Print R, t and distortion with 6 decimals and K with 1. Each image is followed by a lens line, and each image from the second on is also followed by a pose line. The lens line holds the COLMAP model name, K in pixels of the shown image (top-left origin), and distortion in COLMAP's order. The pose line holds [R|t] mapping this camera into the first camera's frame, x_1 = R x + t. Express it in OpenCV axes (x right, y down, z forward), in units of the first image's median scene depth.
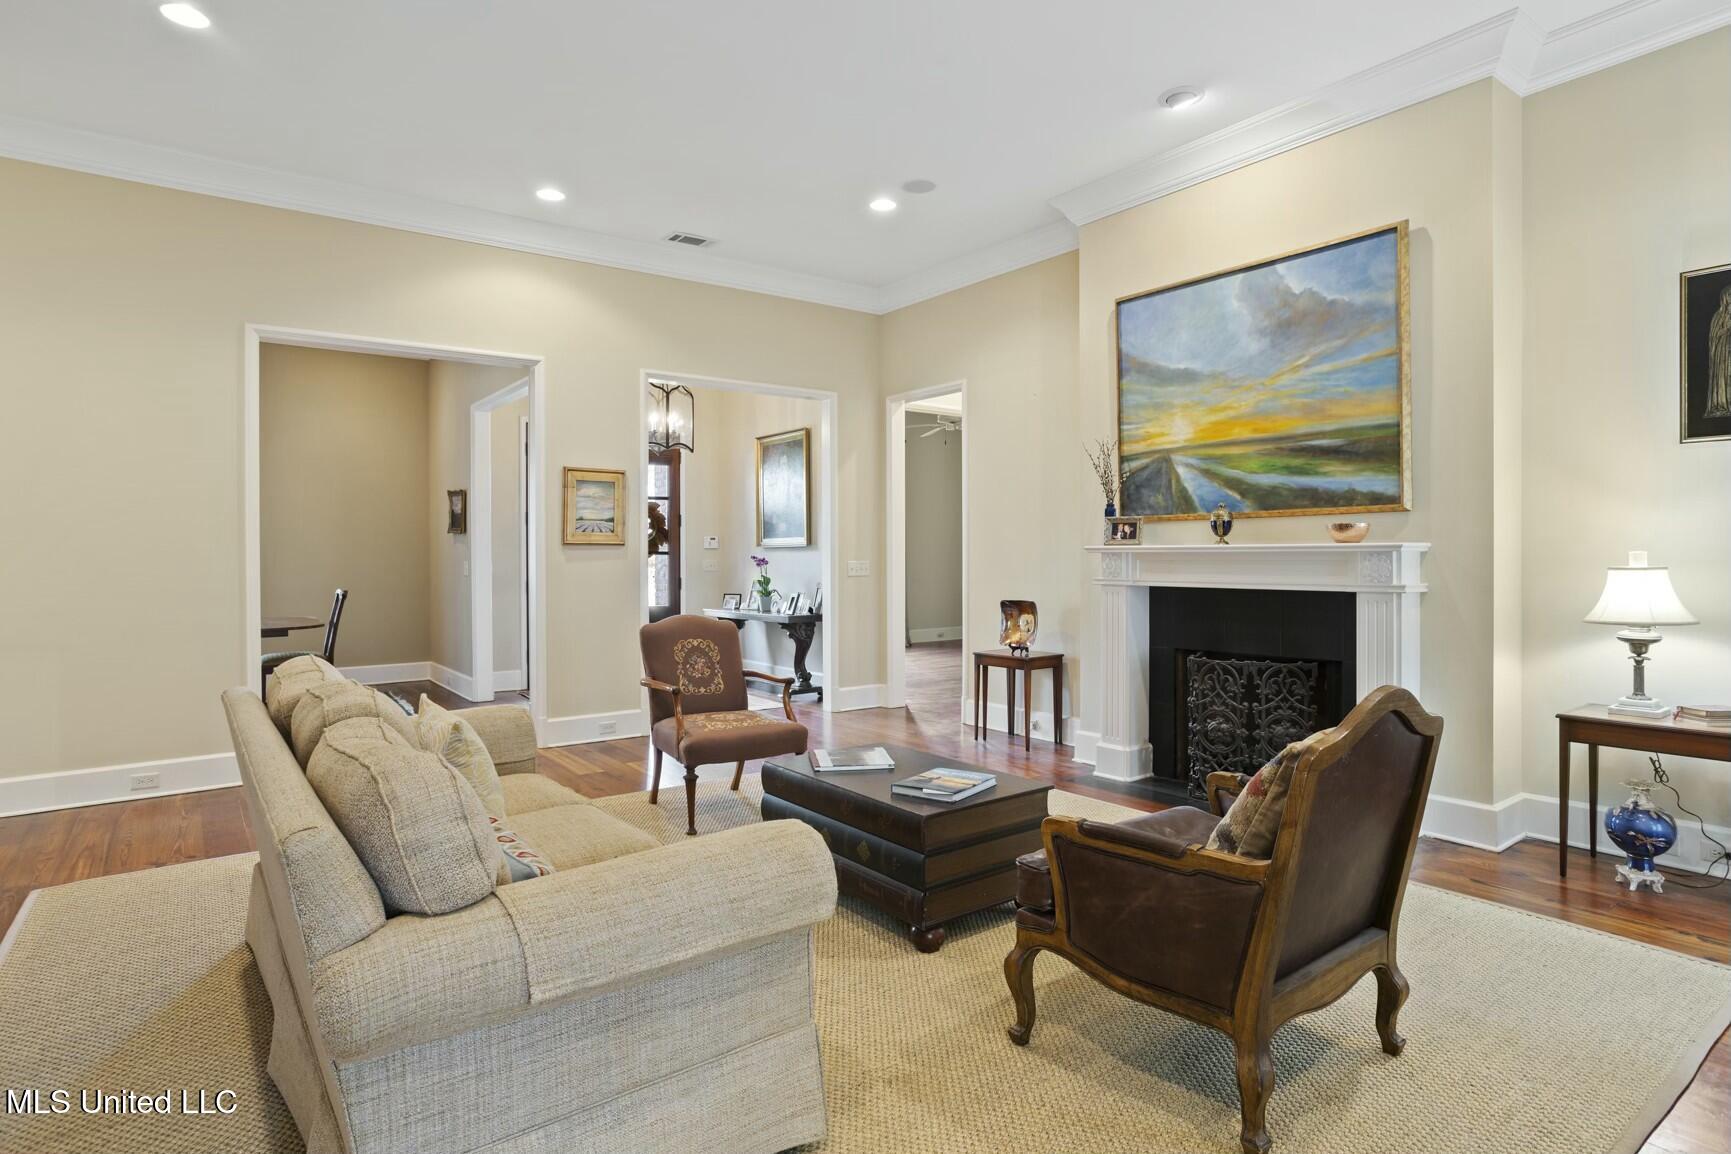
lens RADIAL K [[871.2, 0, 868.2], [0, 871.2, 573.0], [0, 0, 1]] dist [-0.062285, 0.000215]
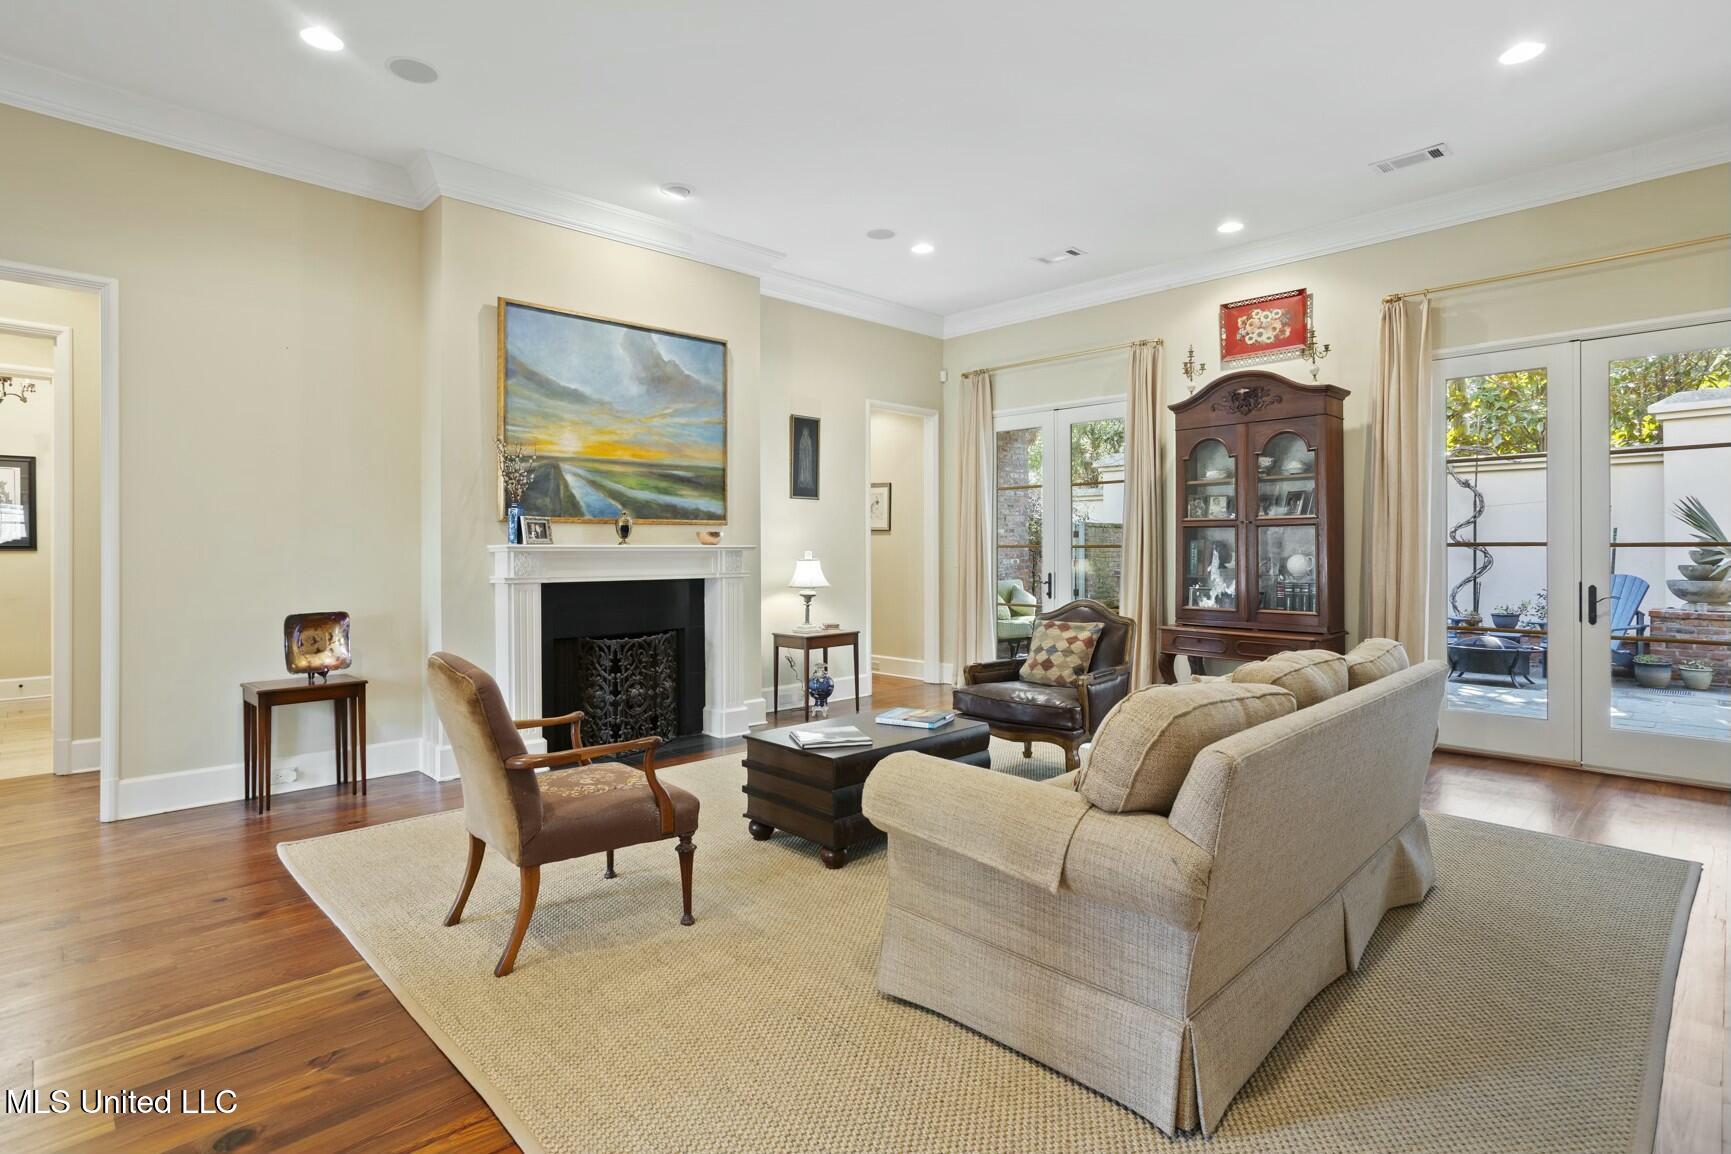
lens RADIAL K [[861.9, 0, 855.6], [0, 861.9, 543.7], [0, 0, 1]] dist [-0.004888, 0.000529]
pose [[-0.105566, 0.012369, 0.994335, -0.841275], [0.027011, 0.999589, -0.009567, -0.014265], [-0.994045, 0.025848, -0.105857, 0.803115]]
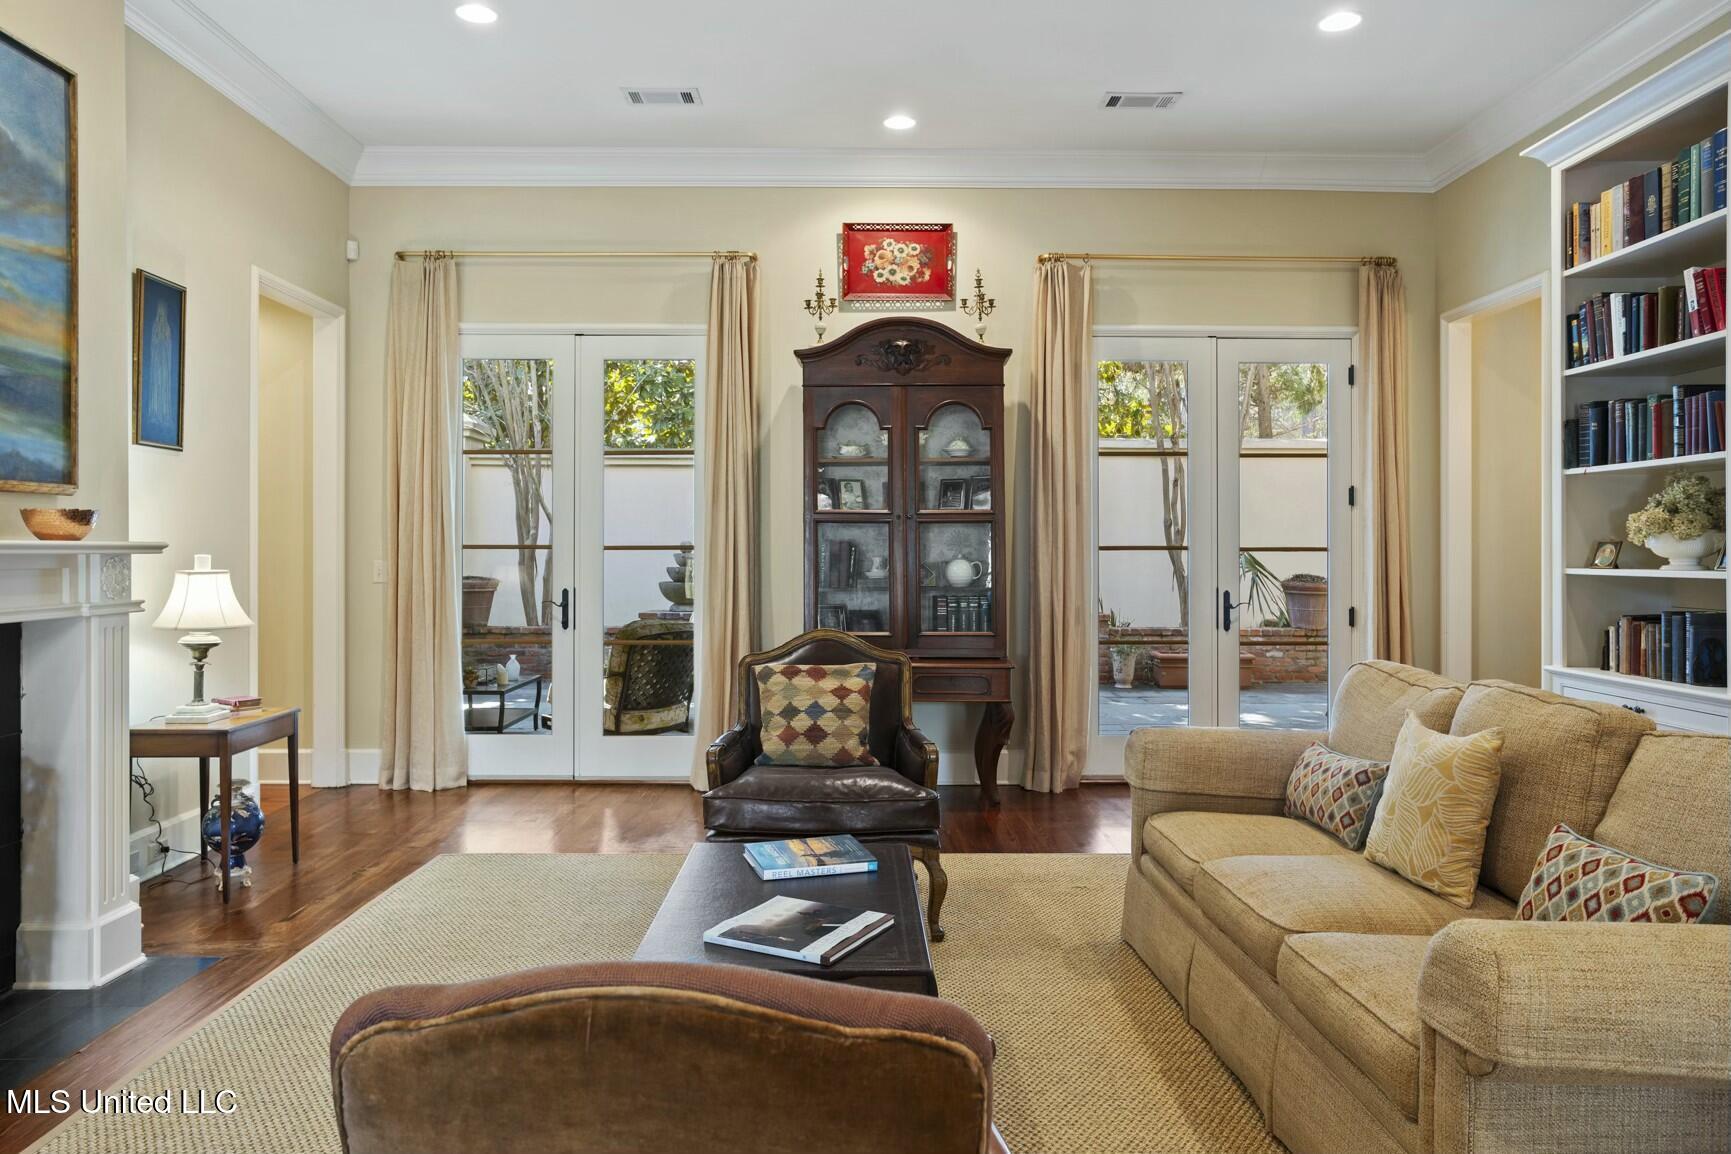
lens RADIAL K [[1166.9, 0, 863.8], [0, 1166.9, 554.5], [0, 0, 1]] dist [-0.049292, 0.070840]
pose [[-0.789287, 0.005592, 0.613998, -0.382917], [0.019867, 0.999668, 0.016434, -0.023770], [-0.613702, 0.025169, -0.789136, 1.161890]]
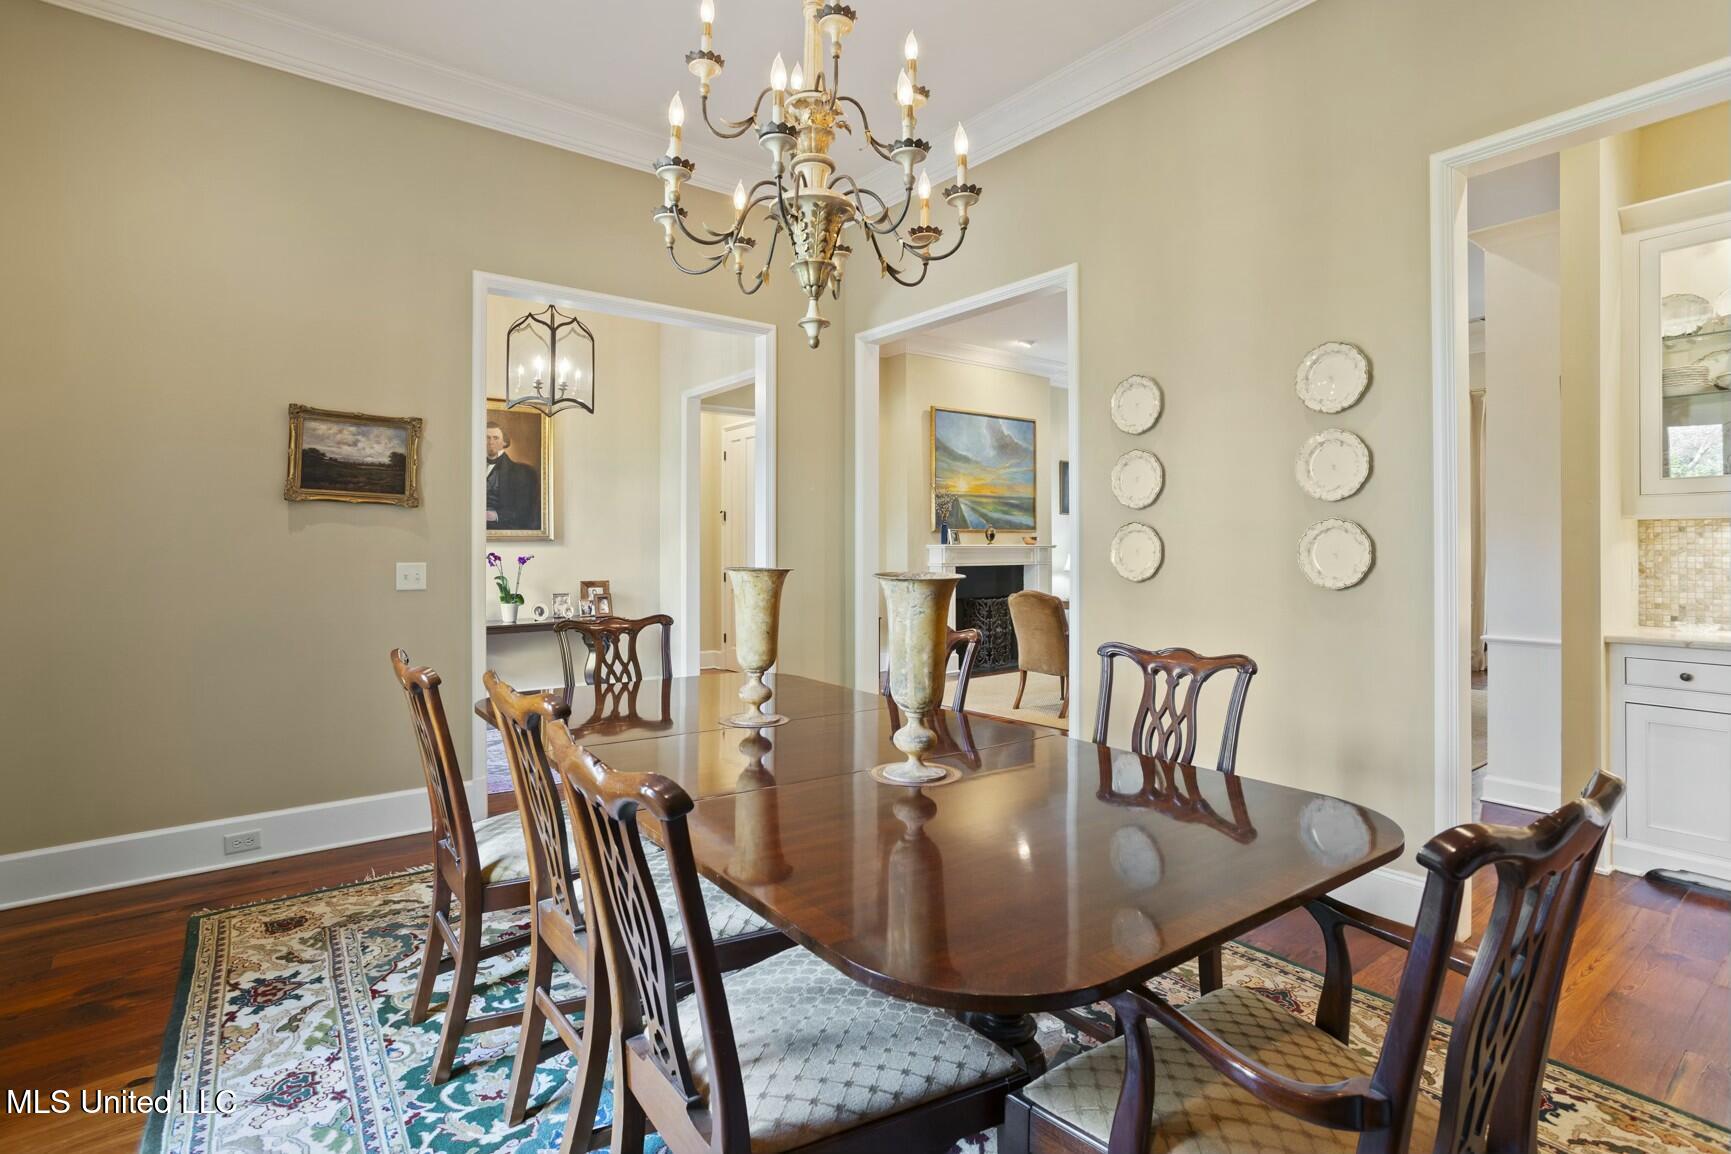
lens RADIAL K [[861.9, 0, 855.6], [0, 861.9, 543.7], [0, 0, 1]] dist [-0.004888, 0.000529]
pose [[0.001065, 0.017887, 0.999839, -1.692655], [0.030242, 0.999382, -0.017911, -0.007870], [-0.999542, 0.030256, 0.000524, 1.328881]]
